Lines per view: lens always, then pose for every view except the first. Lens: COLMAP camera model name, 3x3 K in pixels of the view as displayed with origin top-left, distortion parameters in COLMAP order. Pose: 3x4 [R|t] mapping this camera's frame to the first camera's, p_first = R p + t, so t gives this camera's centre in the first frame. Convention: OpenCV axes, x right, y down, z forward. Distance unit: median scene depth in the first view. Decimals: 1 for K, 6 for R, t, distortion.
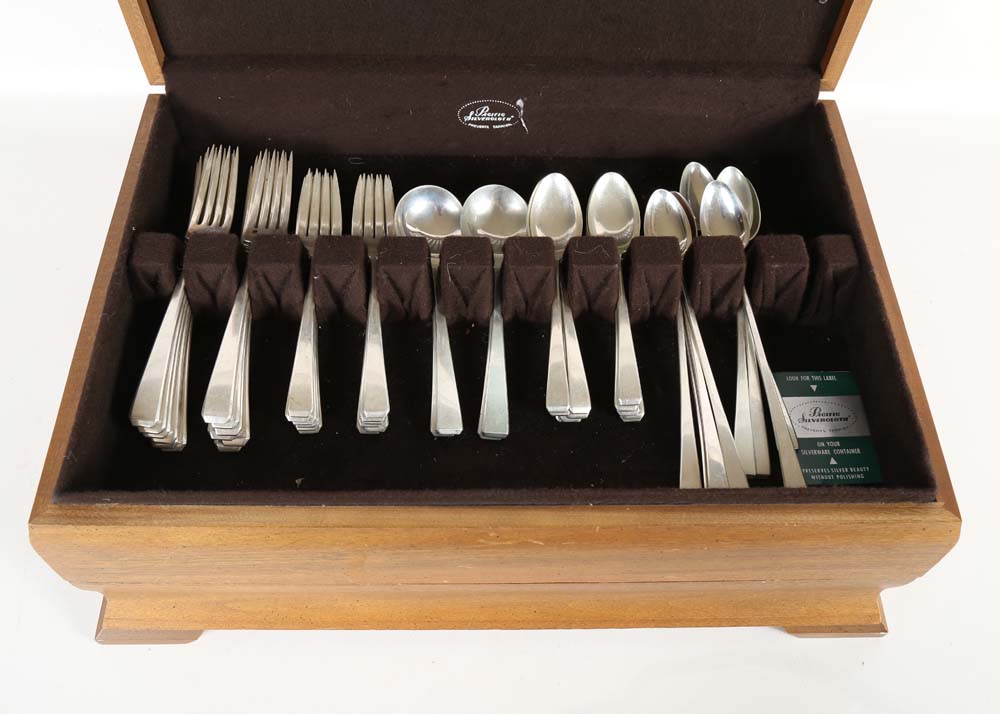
lens RADIAL K [[1079.9, 0, 500.0], [0, 1079.9, 357.0], [0, 0, 1]] dist [-0.027809, -0.009455]
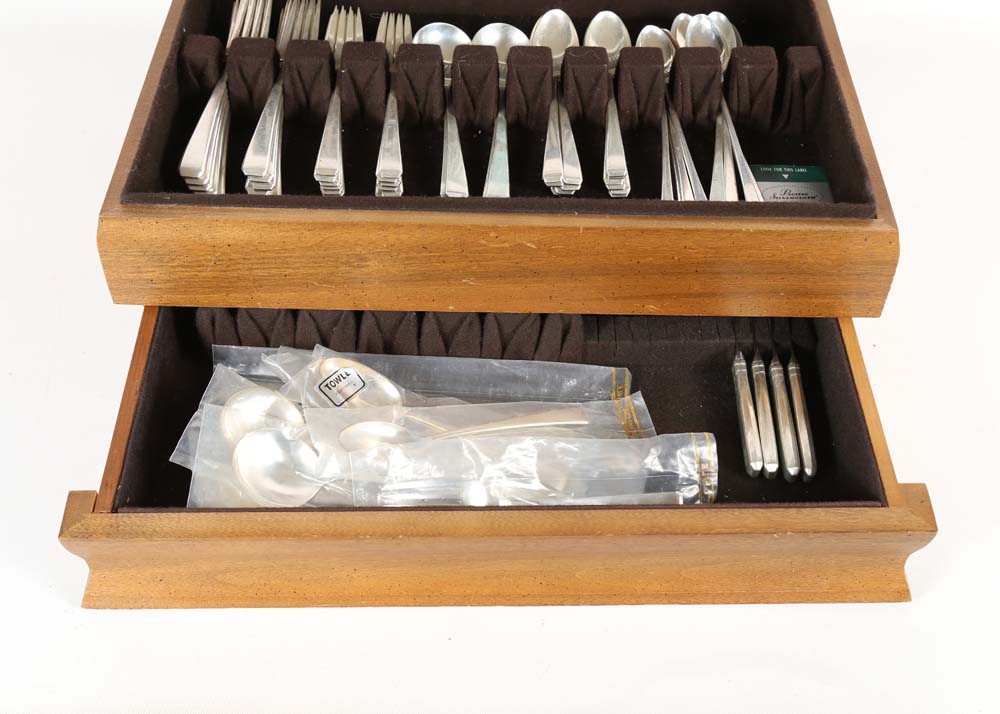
lens RADIAL K [[1316.0, 0, 493.8], [0, 1316.0, 413.7], [0, 0, 1]] dist [0.038357, 0.013468]
pose [[0.999740, 0.013533, -0.018329, 0.018913], [-0.015638, 0.992642, -0.120071, 0.435975], [0.016569, 0.120326, 0.992596, -0.329962]]
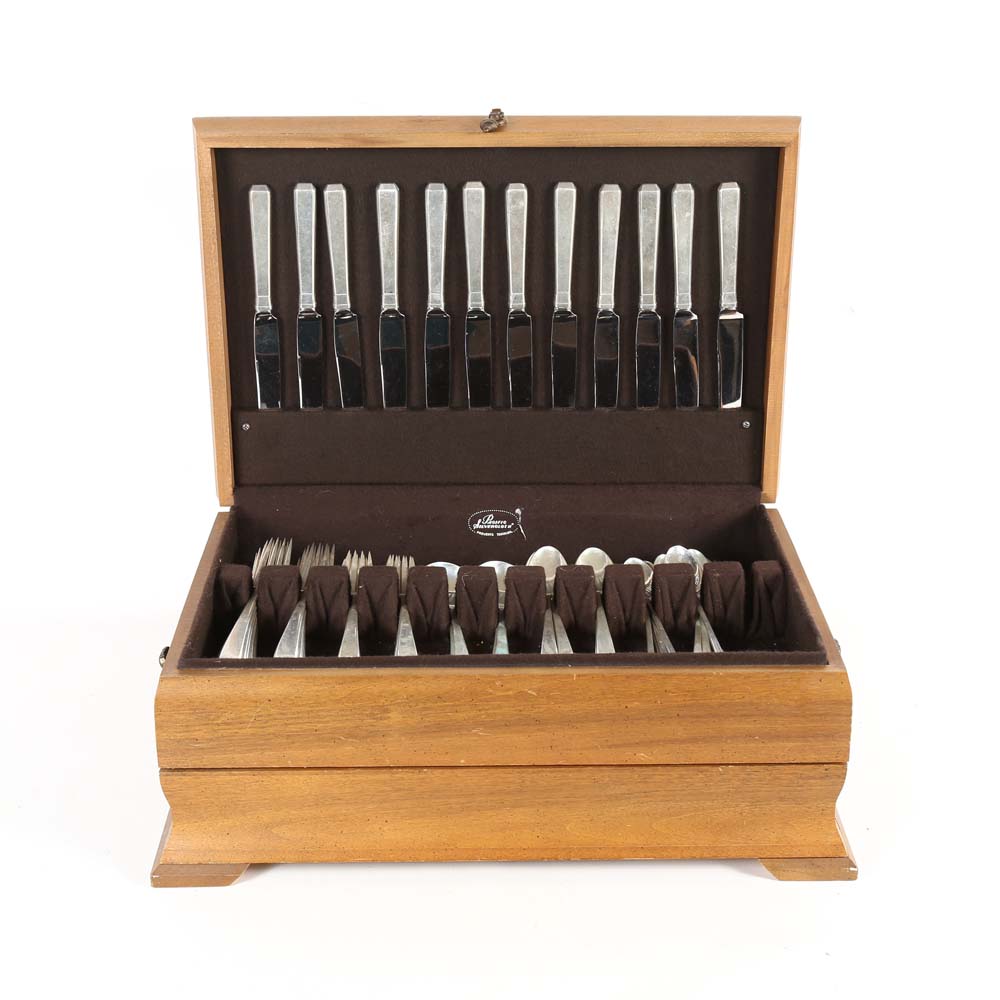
lens RADIAL K [[1987.2, 0, 500.0], [0, 1987.2, 500.0], [0, 0, 1]] dist [0.077534, 0.350271]
pose [[0.999756, -0.021532, -0.004951, 0.009994], [0.015170, 0.831917, -0.554692, 1.121760], [0.016063, 0.554482, 0.832041, -0.999812]]
